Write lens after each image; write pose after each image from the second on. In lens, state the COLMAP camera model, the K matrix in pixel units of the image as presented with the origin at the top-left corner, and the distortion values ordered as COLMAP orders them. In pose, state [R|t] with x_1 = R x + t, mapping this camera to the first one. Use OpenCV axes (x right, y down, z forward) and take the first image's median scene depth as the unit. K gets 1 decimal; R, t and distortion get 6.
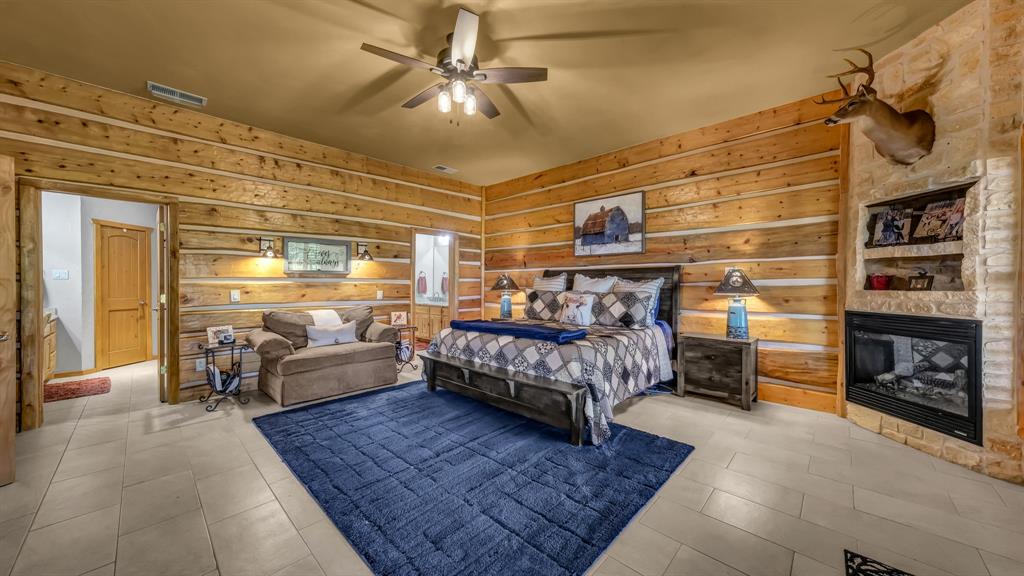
lens RADIAL K [[350.4, 0, 518.3], [0, 350.4, 285.9], [0, 0, 1]] dist [-0.003002, 0.002636]
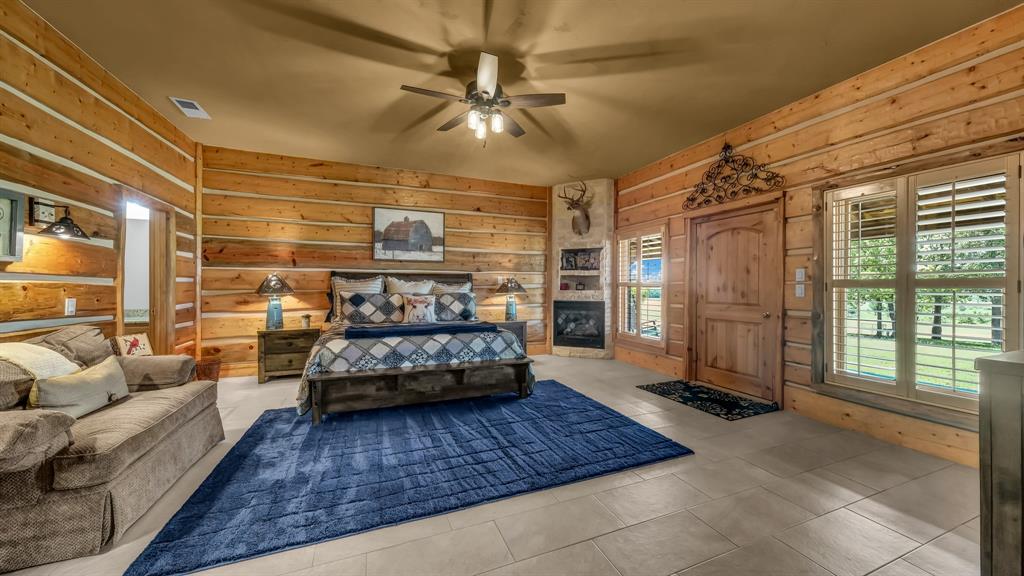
lens RADIAL K [[350.4, 0, 496.6], [0, 350.4, 288.7], [0, 0, 1]] dist [-0.003002, 0.002636]
pose [[0.455488, -0.002628, 0.890238, -0.740654], [0.001396, 0.999997, 0.002238, -0.000955], [-0.890241, 0.000223, 0.455491, 0.281300]]
